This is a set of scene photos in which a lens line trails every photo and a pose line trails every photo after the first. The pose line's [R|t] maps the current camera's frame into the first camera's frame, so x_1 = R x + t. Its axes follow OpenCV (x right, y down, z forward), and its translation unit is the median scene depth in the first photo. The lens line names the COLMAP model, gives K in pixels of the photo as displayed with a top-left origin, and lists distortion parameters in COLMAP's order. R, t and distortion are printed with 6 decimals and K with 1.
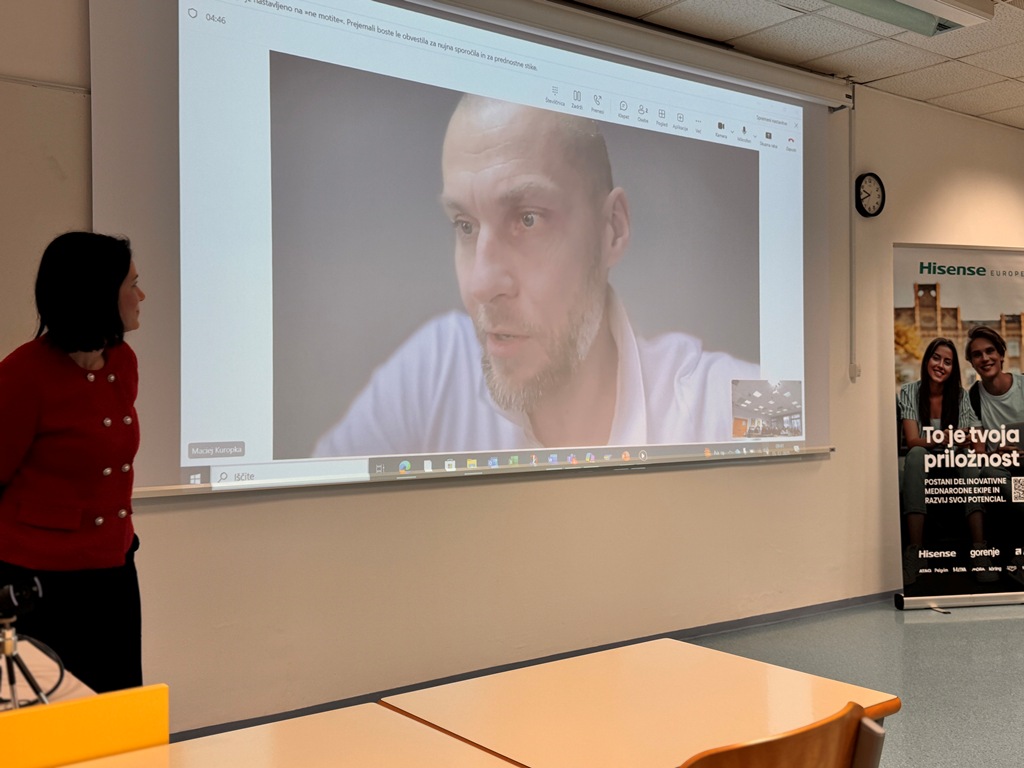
lens RADIAL K [[1051.8, 0, 516.1], [0, 1051.8, 385.1], [0, 0, 1]] dist [0.036921, 0.000000]
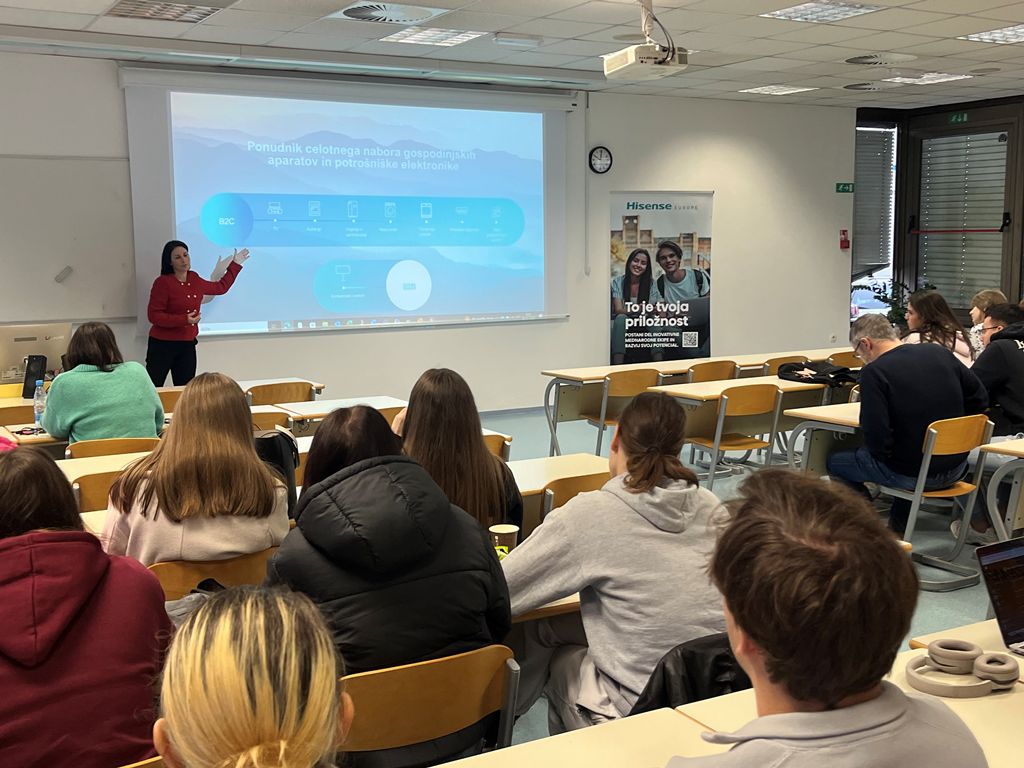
lens RADIAL K [[1138.2, 0, 507.5], [0, 1138.2, 406.4], [0, 0, 1]] dist [0.031144, 0.000000]
pose [[0.992157, 0.011799, -0.124442, 0.423160], [0.006770, 0.989002, 0.147748, -0.065456], [0.124816, -0.147431, 0.981165, -0.821325]]
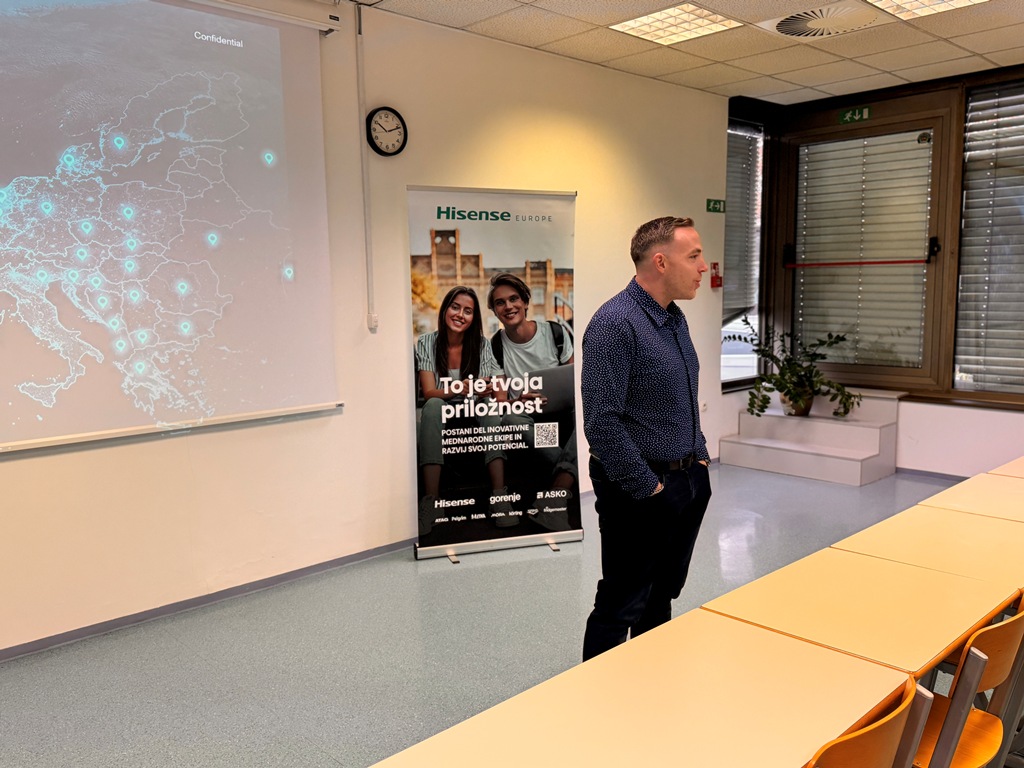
lens RADIAL K [[840.0, 0, 518.7], [0, 840.0, 396.3], [0, 0, 1]] dist [0.089662, -0.038018]
pose [[0.992797, -0.022923, 0.117592, 0.362445], [0.006836, 0.990764, 0.135424, -0.049102], [-0.119610, -0.133645, 0.983785, 0.214594]]
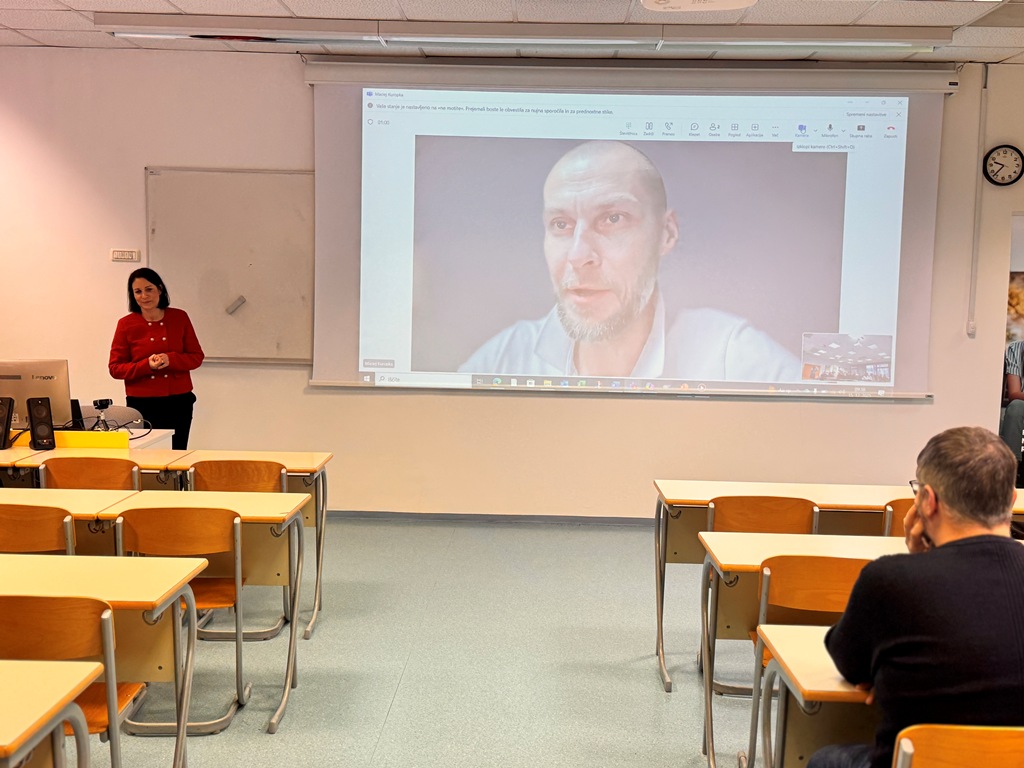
lens RADIAL K [[1242.6, 0, 512.5], [0, 1242.6, 394.9], [0, 0, 1]] dist [0.052107, 0.000000]
pose [[0.785124, 0.077095, -0.614521, 0.758798], [-0.020894, 0.994954, 0.098129, -0.062698], [0.618986, -0.064204, 0.782773, -0.336066]]
